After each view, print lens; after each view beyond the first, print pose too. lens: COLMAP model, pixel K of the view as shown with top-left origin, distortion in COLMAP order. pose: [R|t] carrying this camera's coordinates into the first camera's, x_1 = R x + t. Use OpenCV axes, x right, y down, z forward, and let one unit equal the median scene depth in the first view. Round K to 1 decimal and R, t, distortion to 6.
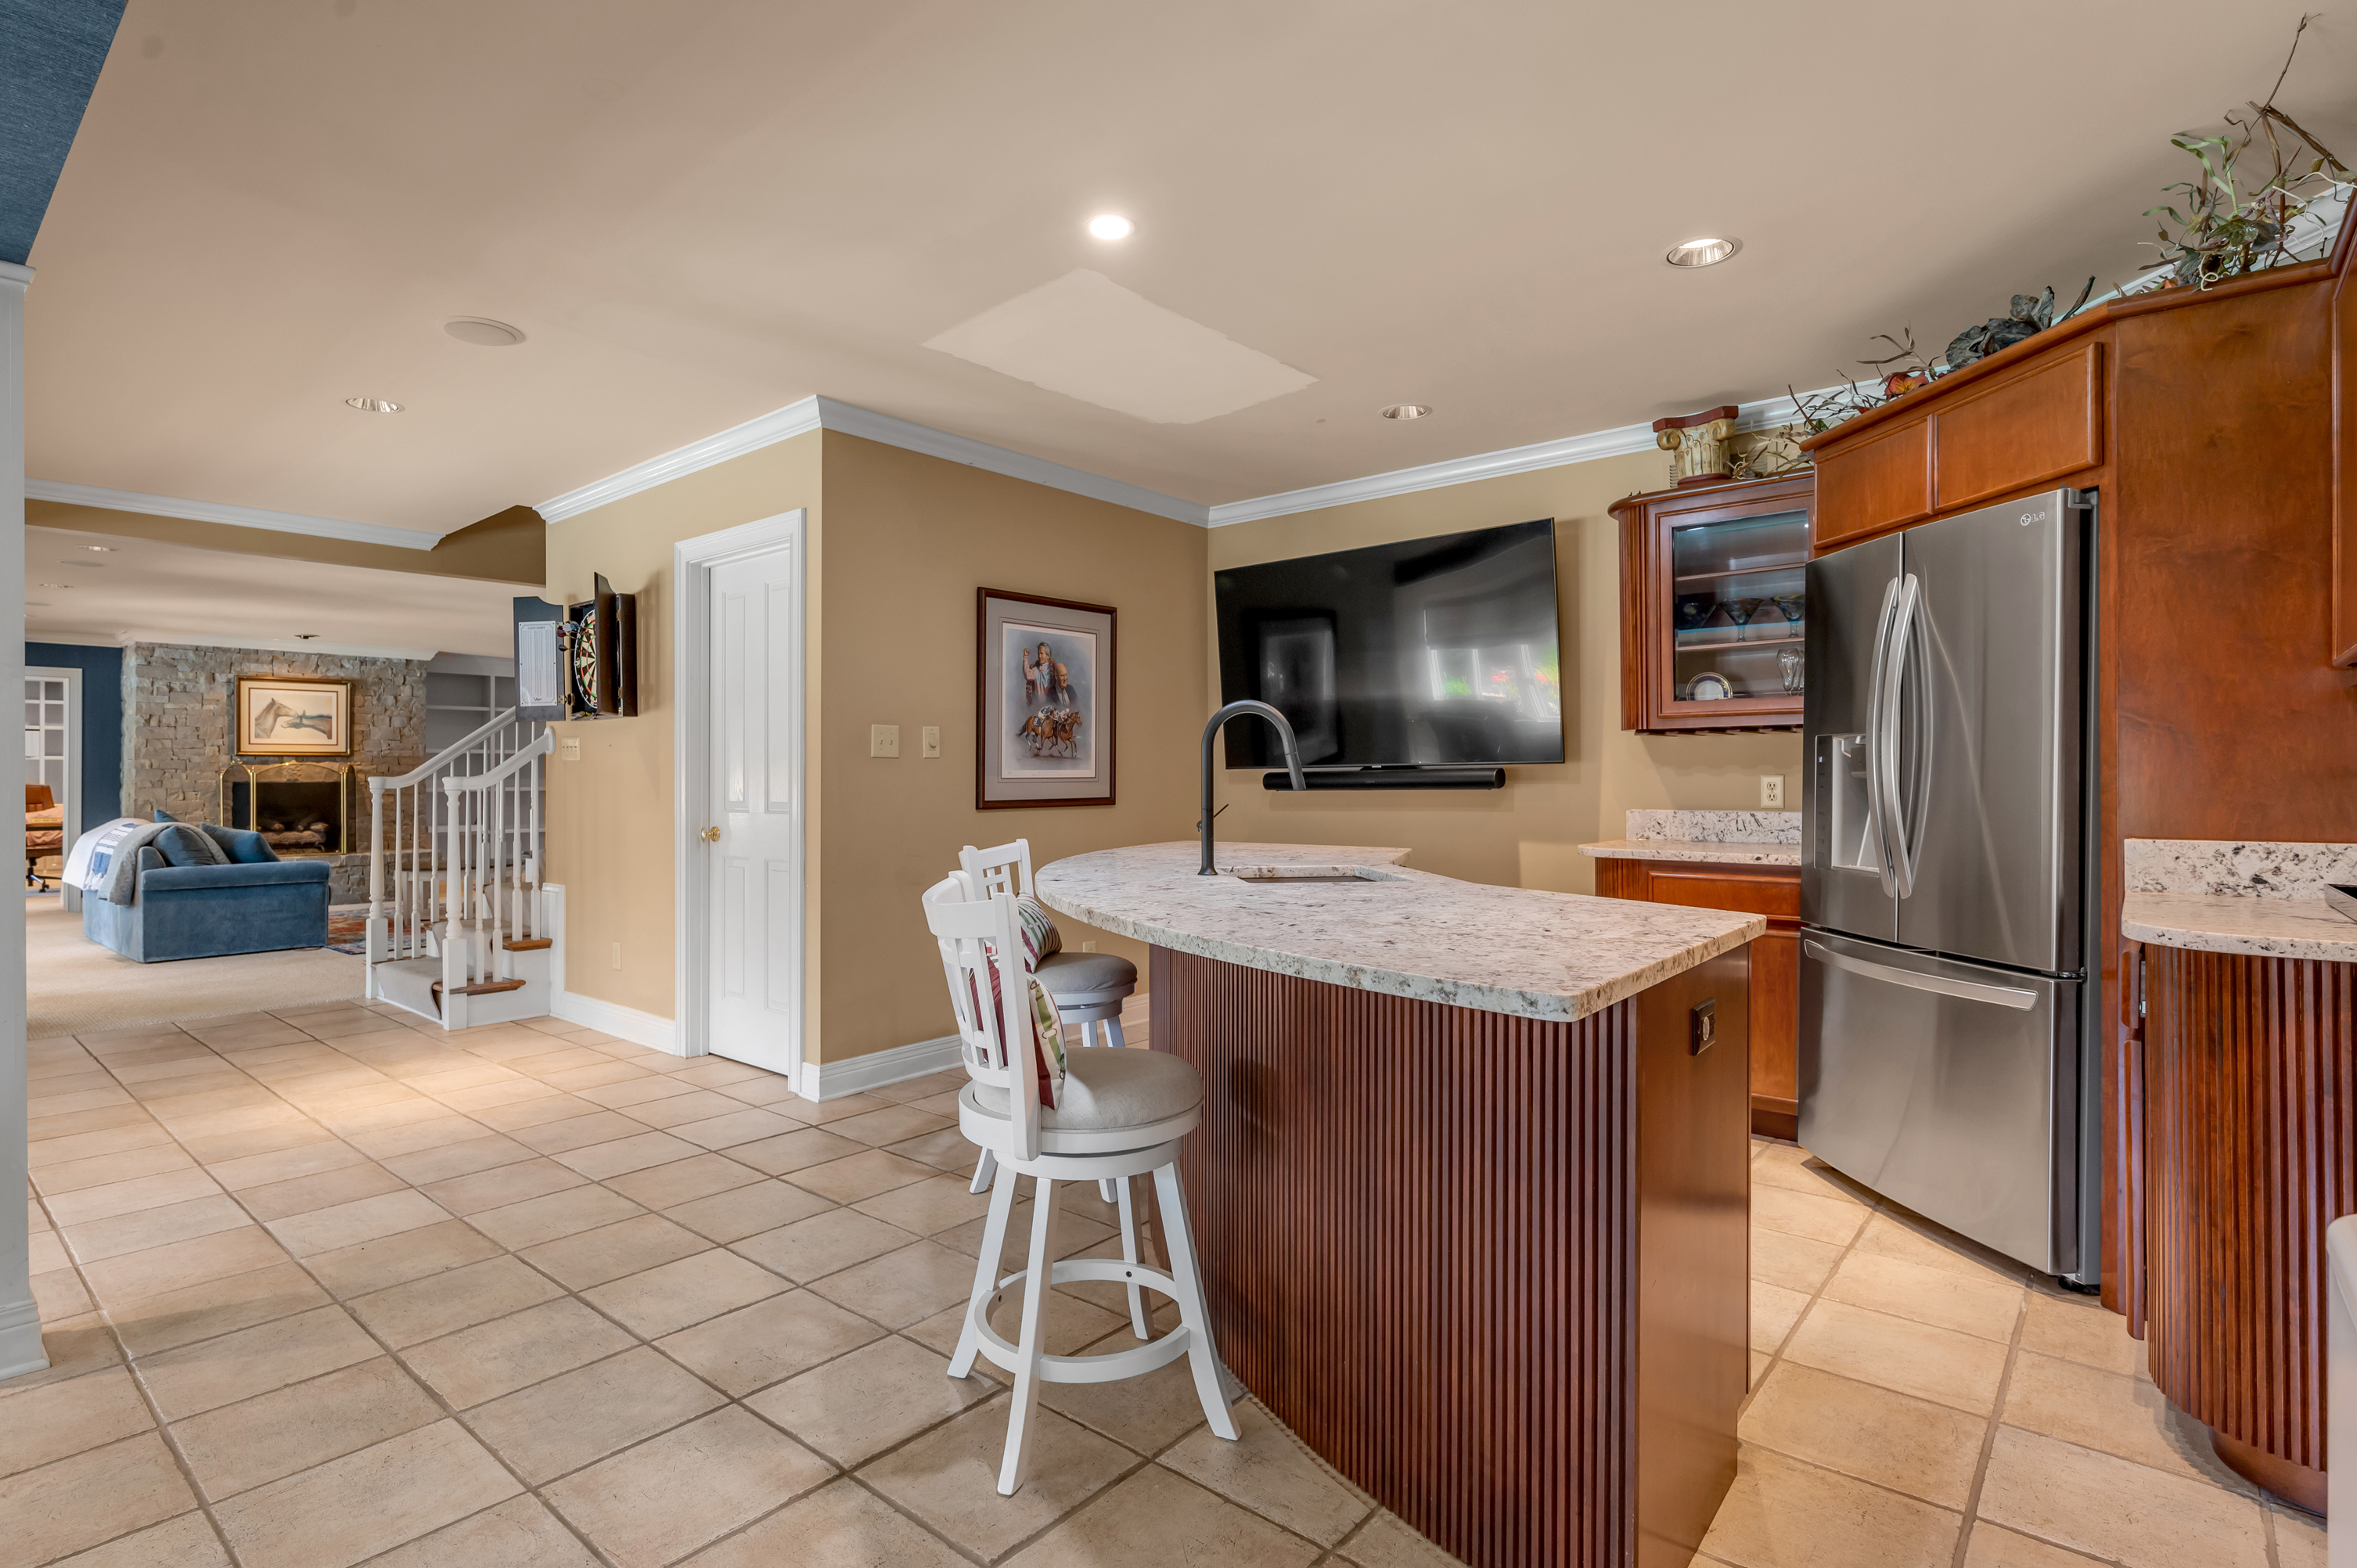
lens RADIAL K [[1156.7, 0, 1169.4], [0, 1156.7, 775.9], [0, 0, 1]] dist [-0.004948, -0.000449]
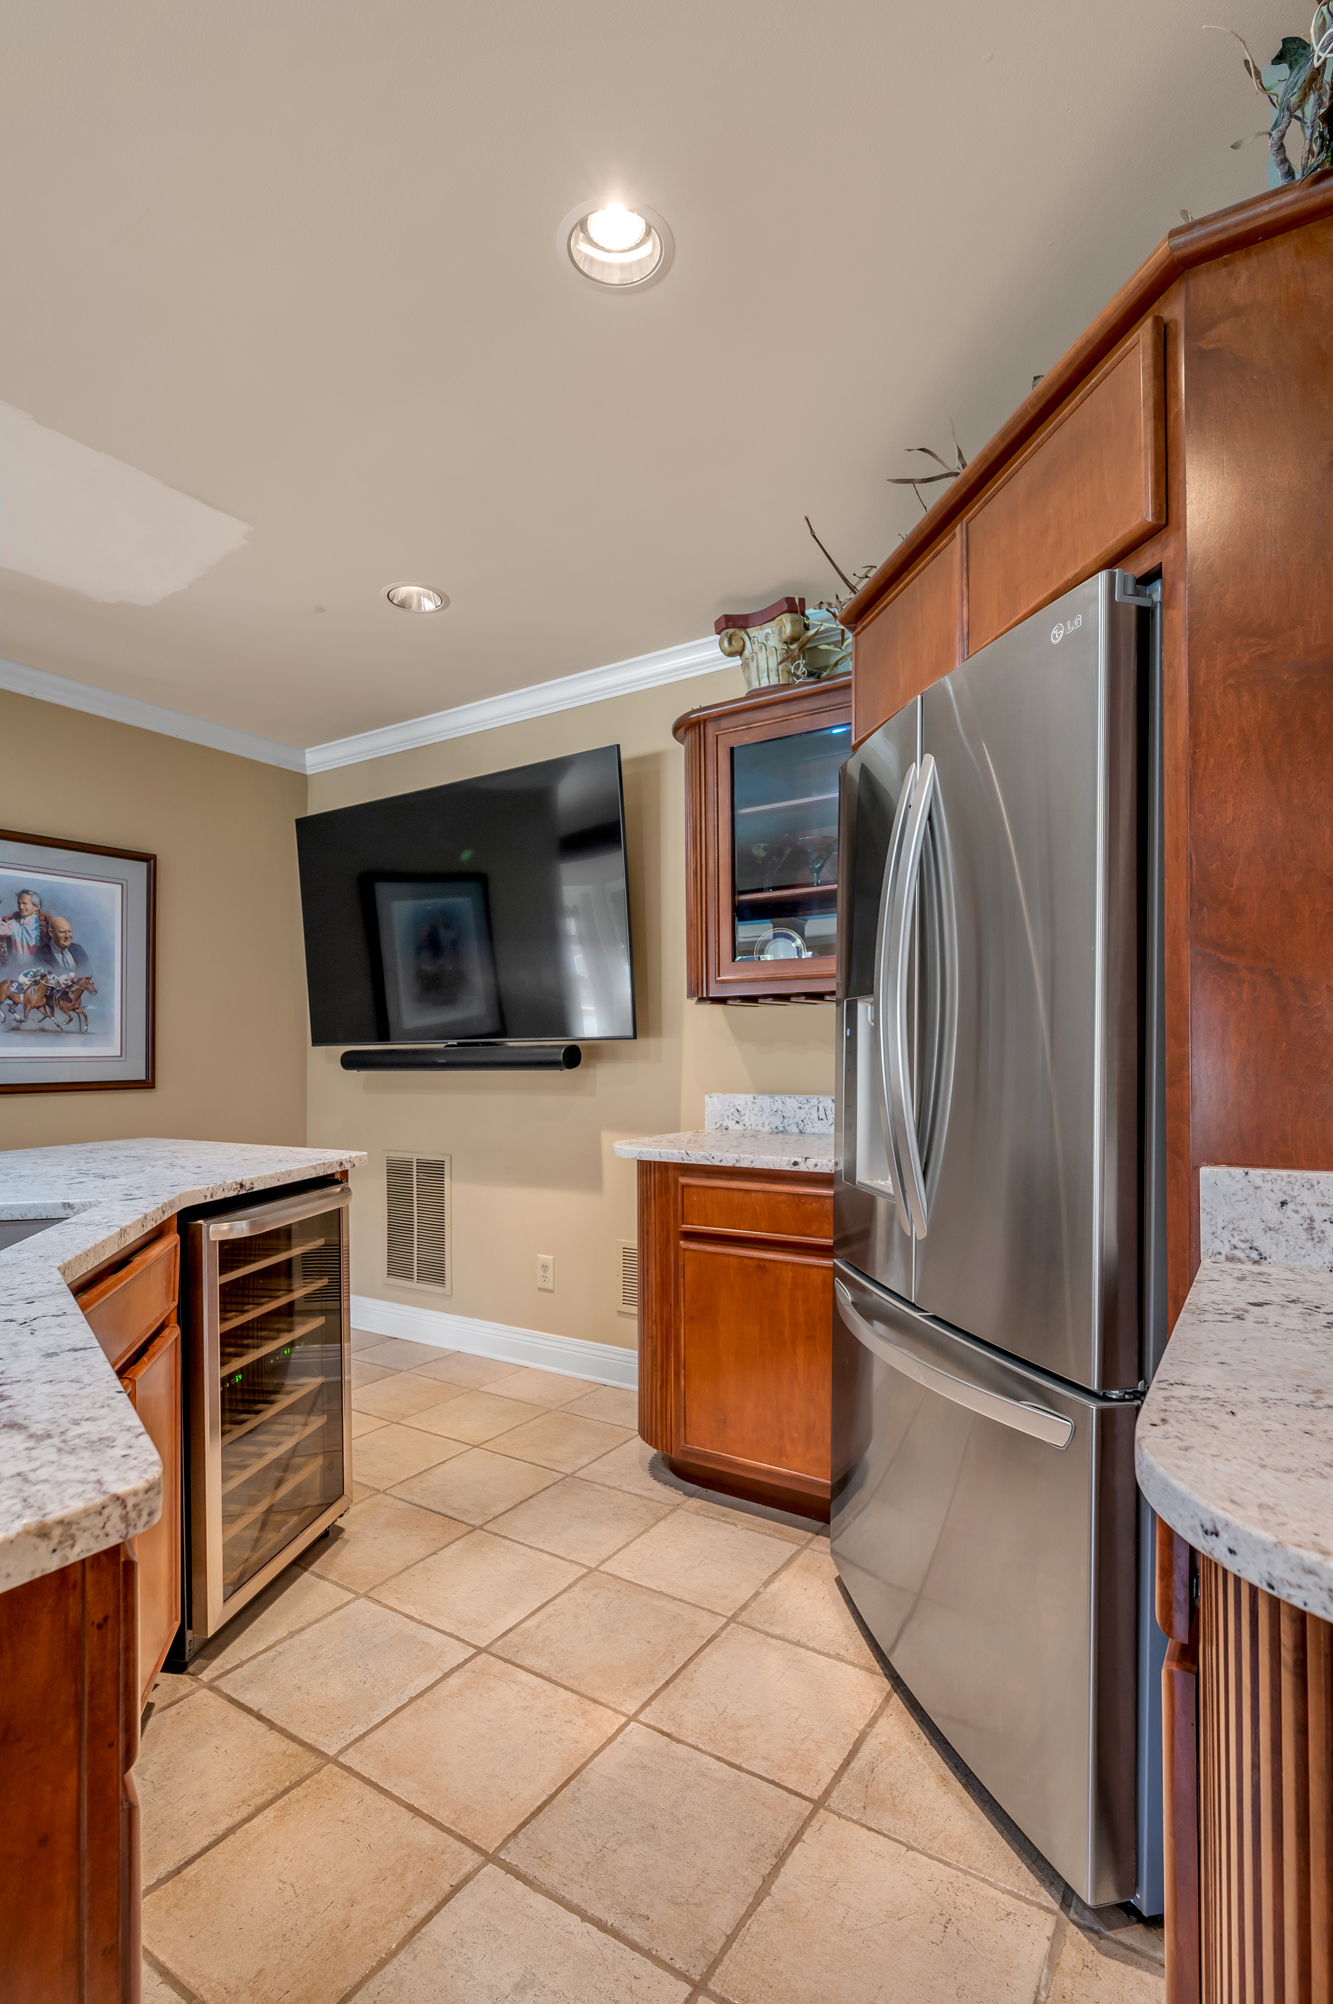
lens RADIAL K [[983.5, 0, 649.1], [0, 983.5, 1046.1], [0, 0, 1]] dist [-0.004948, -0.000449]
pose [[0.992318, -0.000327, 0.123710, 0.312413], [0.001097, 0.999980, -0.006153, -0.001468], [-0.123705, 0.006242, 0.992299, 0.345987]]
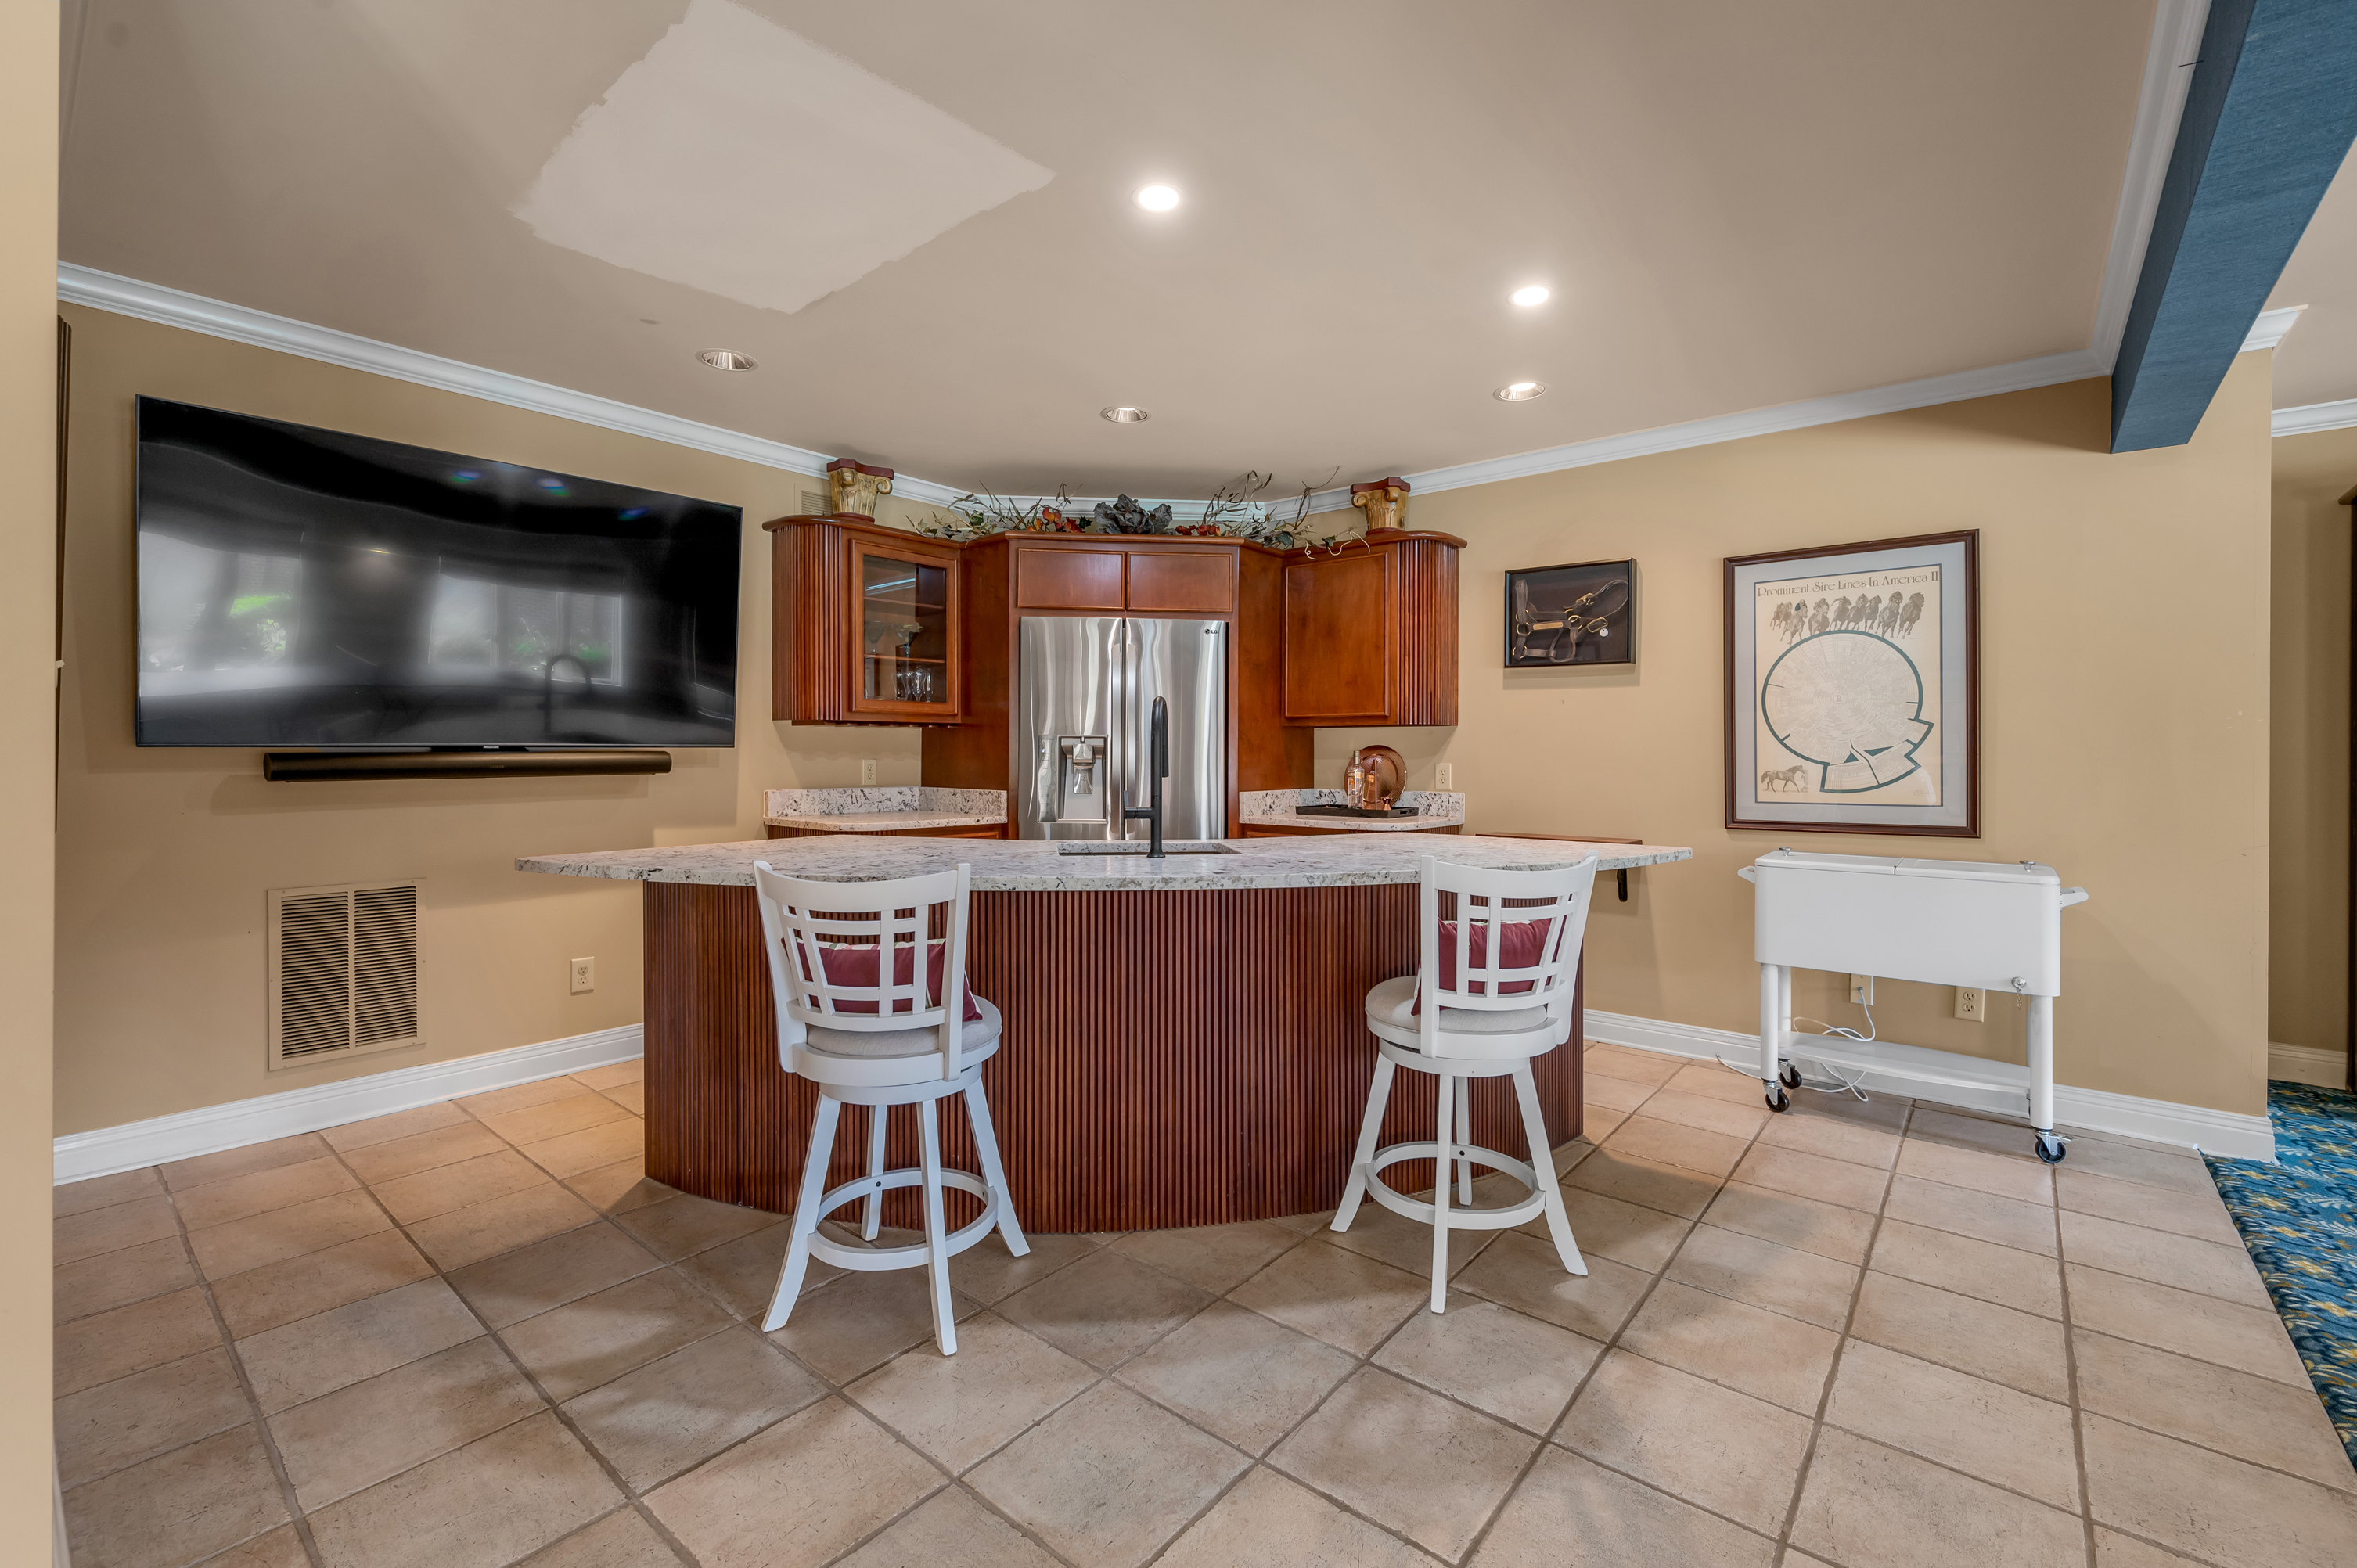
lens RADIAL K [[1008.1, 0, 1169.4], [0, 1008.1, 758.7], [0, 0, 1]] dist [-0.002912, -0.001292]
pose [[-0.011192, 0.001234, 0.999937, -0.664262], [-0.004445, 0.999989, -0.001284, -0.001904], [-0.999927, -0.004459, -0.011187, 0.738867]]
